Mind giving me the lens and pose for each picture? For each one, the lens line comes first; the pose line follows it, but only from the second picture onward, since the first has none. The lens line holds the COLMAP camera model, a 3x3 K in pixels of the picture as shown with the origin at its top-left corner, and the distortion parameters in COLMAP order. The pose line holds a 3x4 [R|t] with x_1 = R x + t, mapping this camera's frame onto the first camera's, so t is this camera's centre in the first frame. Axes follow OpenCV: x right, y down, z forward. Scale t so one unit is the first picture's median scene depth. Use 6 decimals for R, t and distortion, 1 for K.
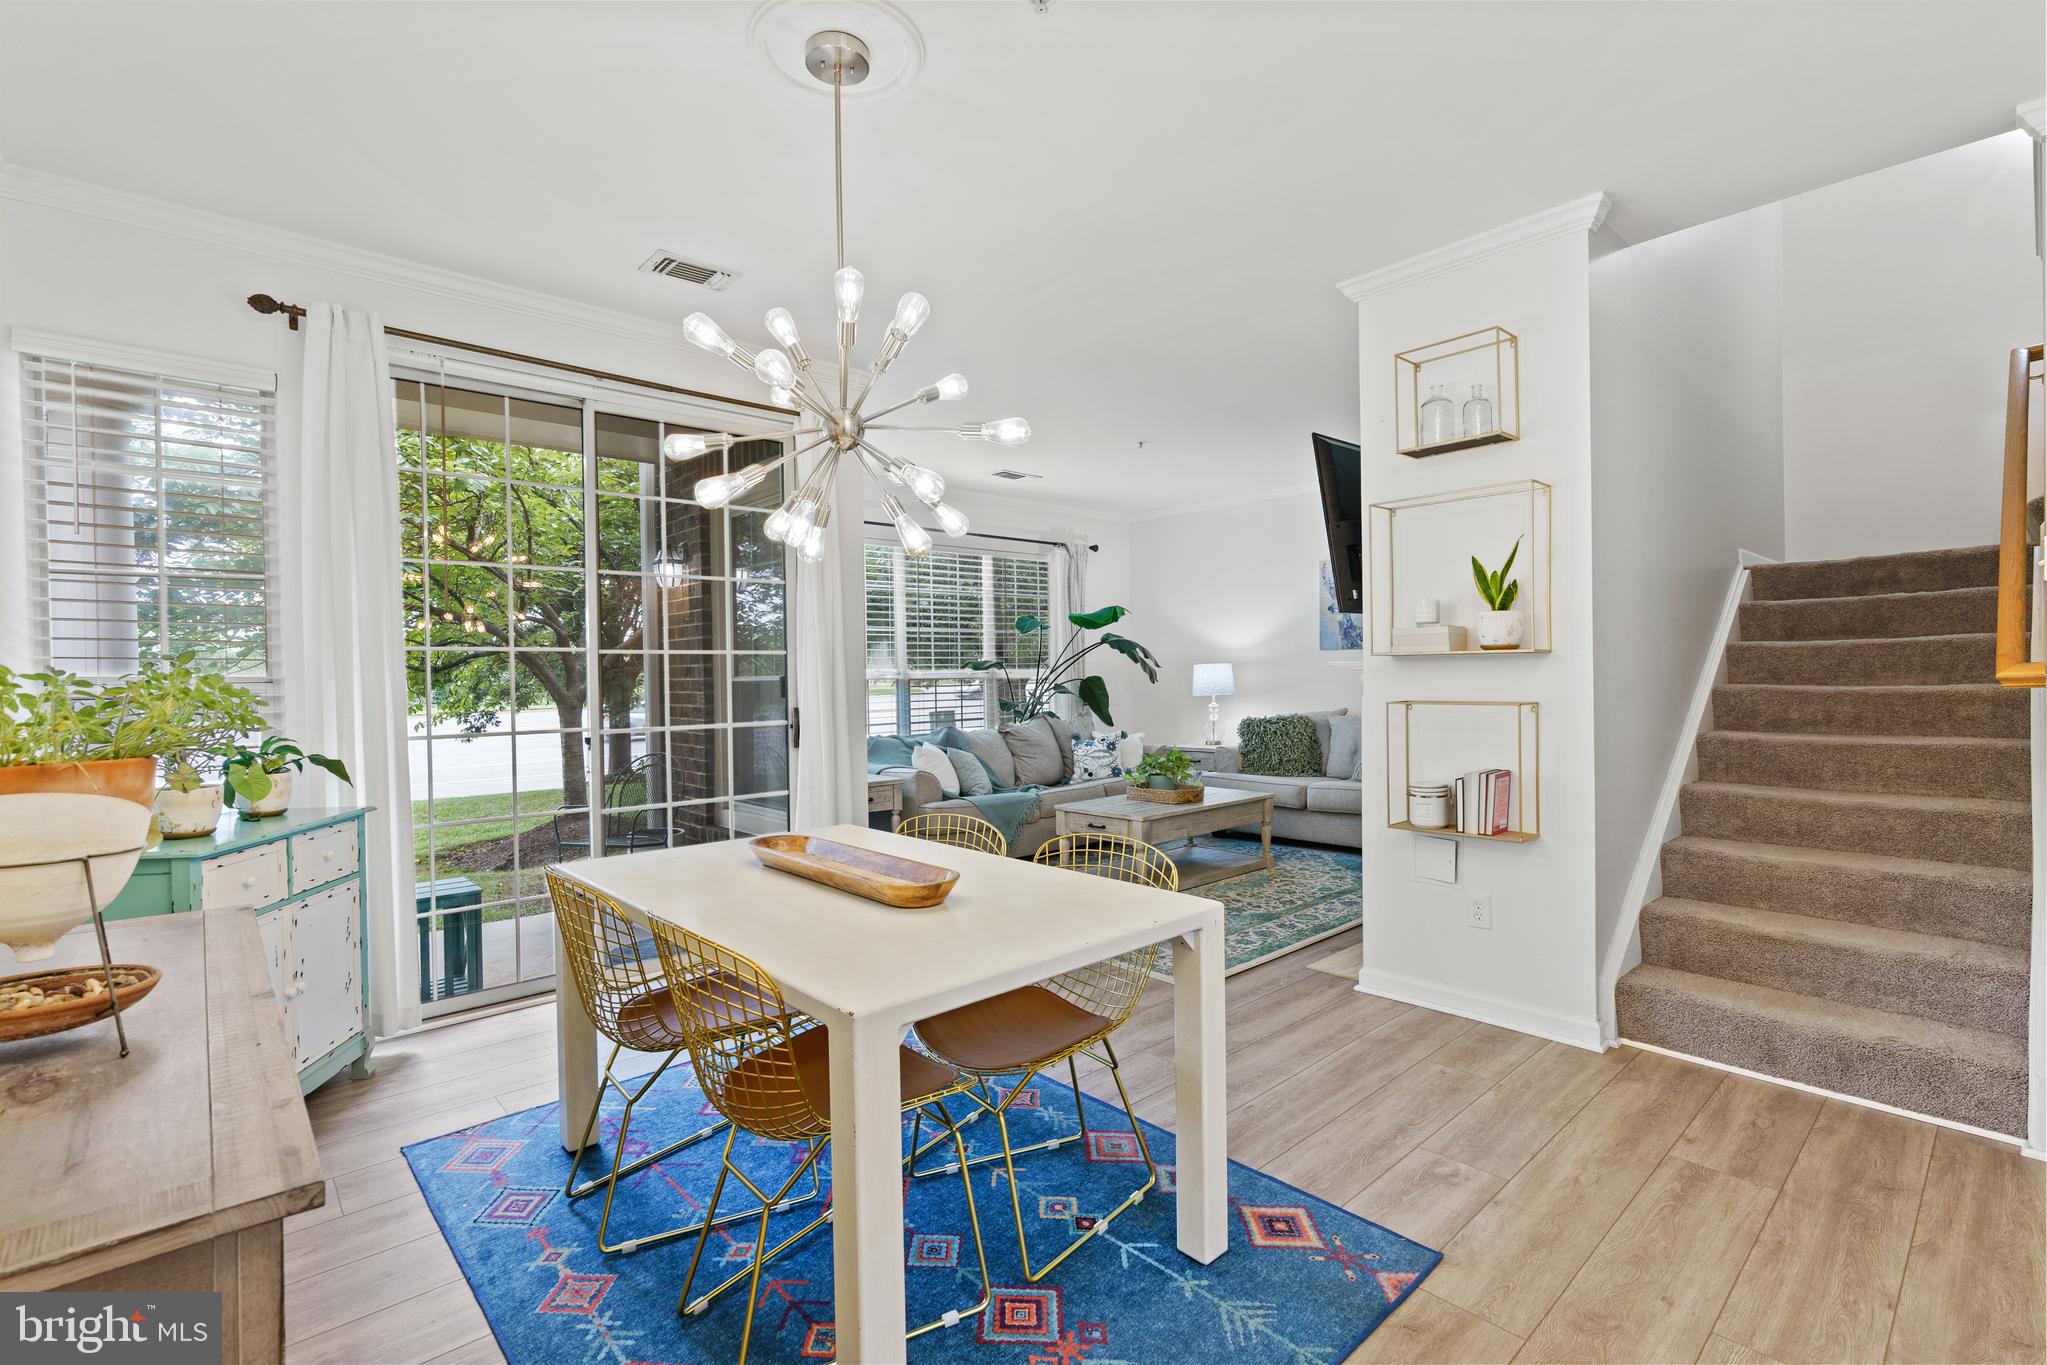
lens RADIAL K [[932.9, 0, 1021.1], [0, 932.9, 682.9], [0, 0, 1]] dist [-0.007618, 0.001962]
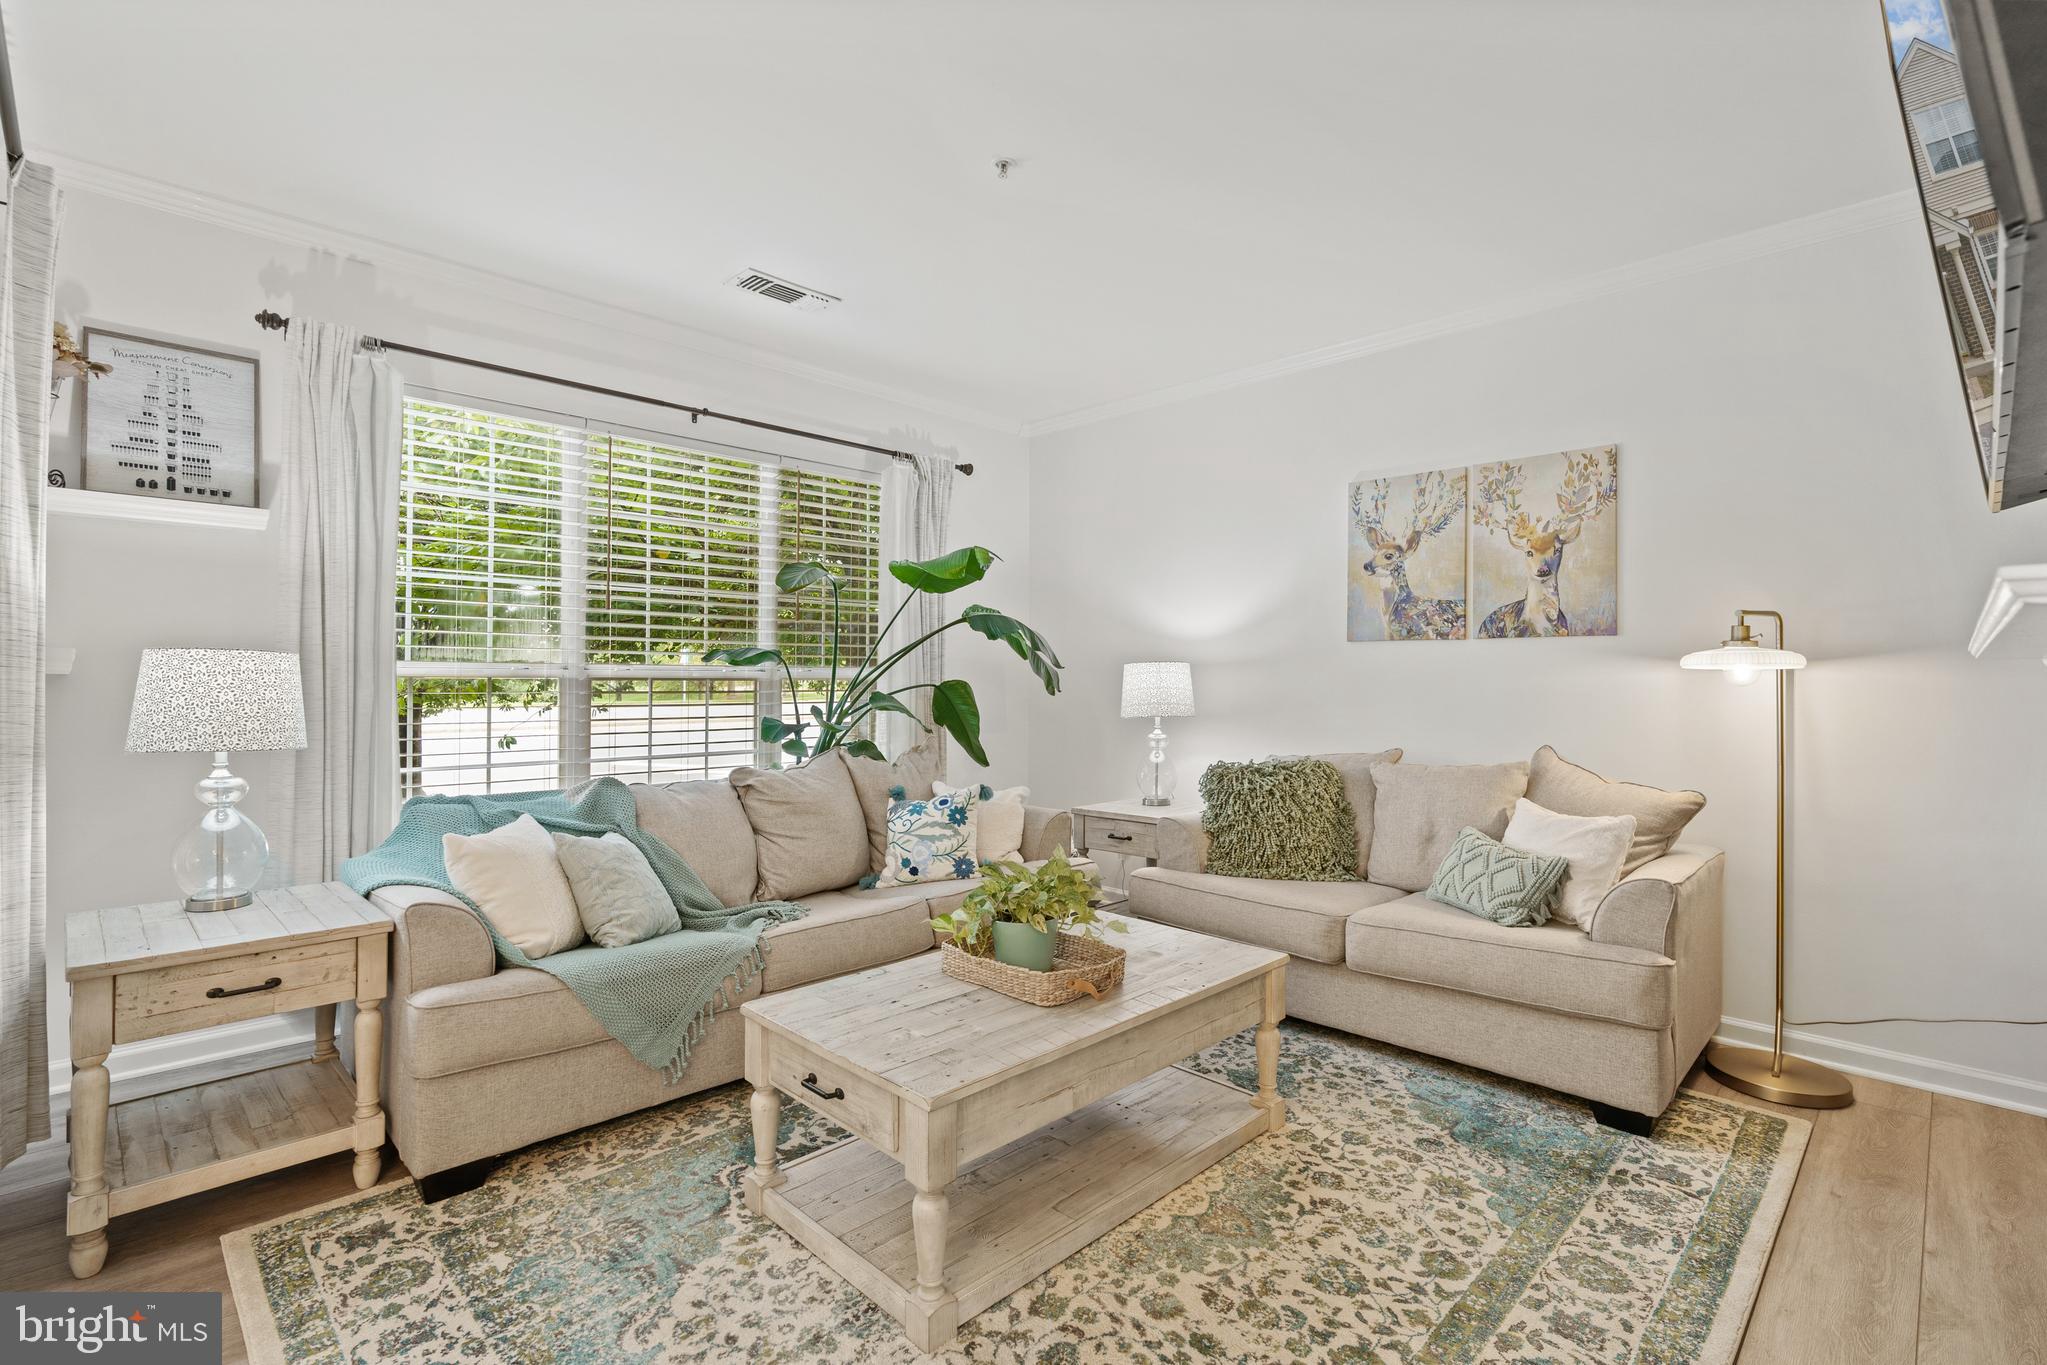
lens RADIAL K [[932.9, 0, 1011.6], [0, 932.9, 671.3], [0, 0, 1]] dist [-0.007618, 0.001962]
pose [[0.998873, 0.020951, 0.042595, 0.098549], [-0.020142, 0.999610, -0.019339, -0.002504], [-0.042984, 0.018459, 0.998905, 0.461915]]
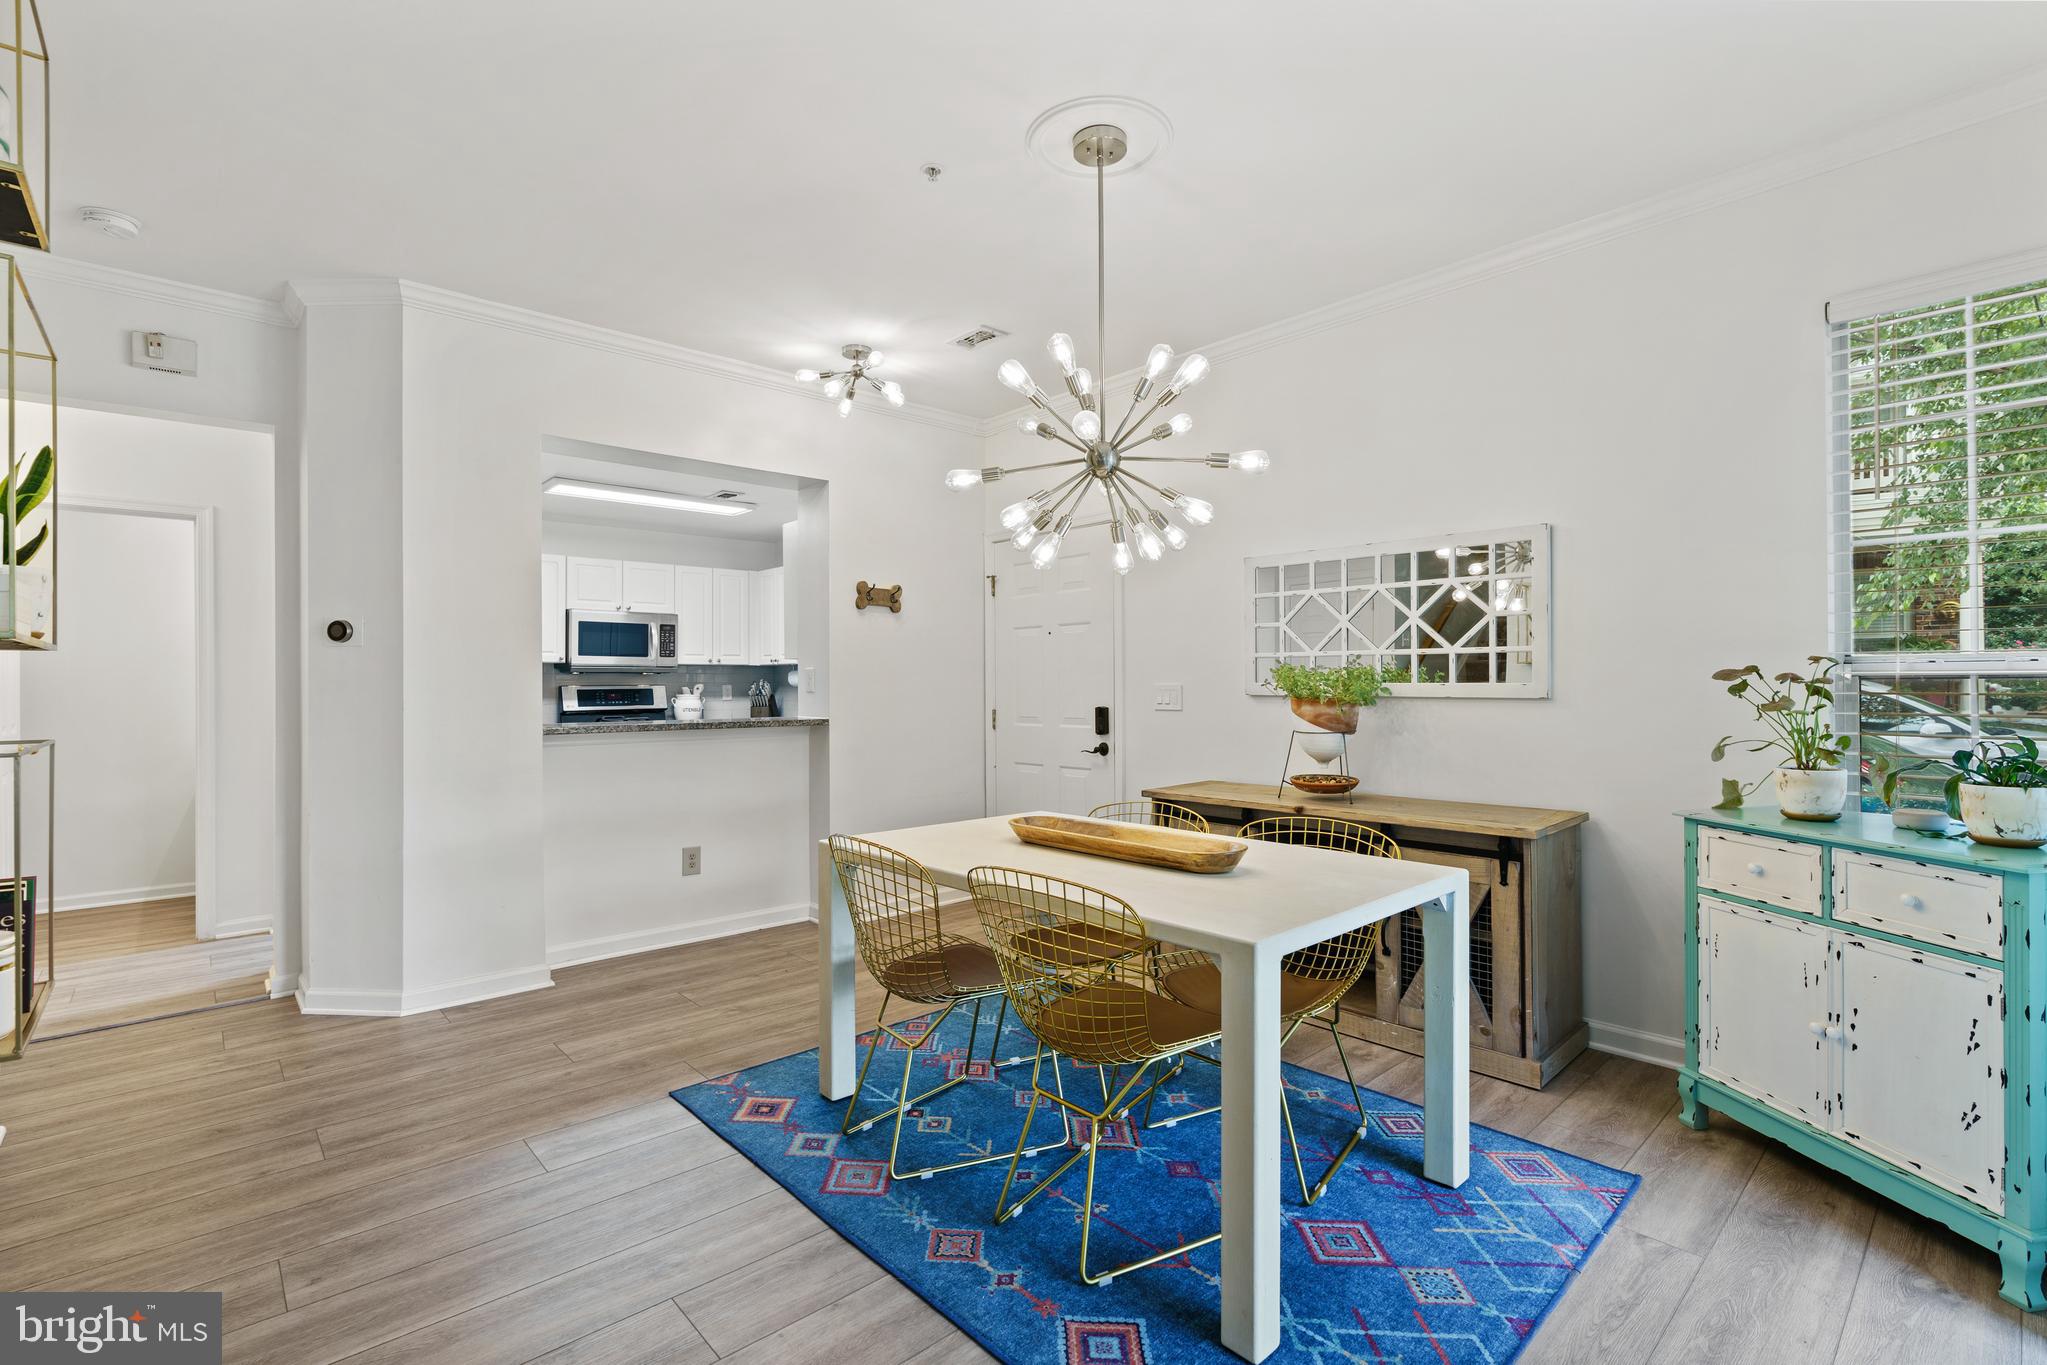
lens RADIAL K [[932.9, 0, 1014.4], [0, 932.9, 677.9], [0, 0, 1]] dist [-0.007618, 0.001962]
pose [[-0.999692, 0.024600, -0.003365, -0.021906], [0.024589, 0.999692, 0.003360, -0.000813], [0.003447, 0.003276, -0.999989, 0.674395]]
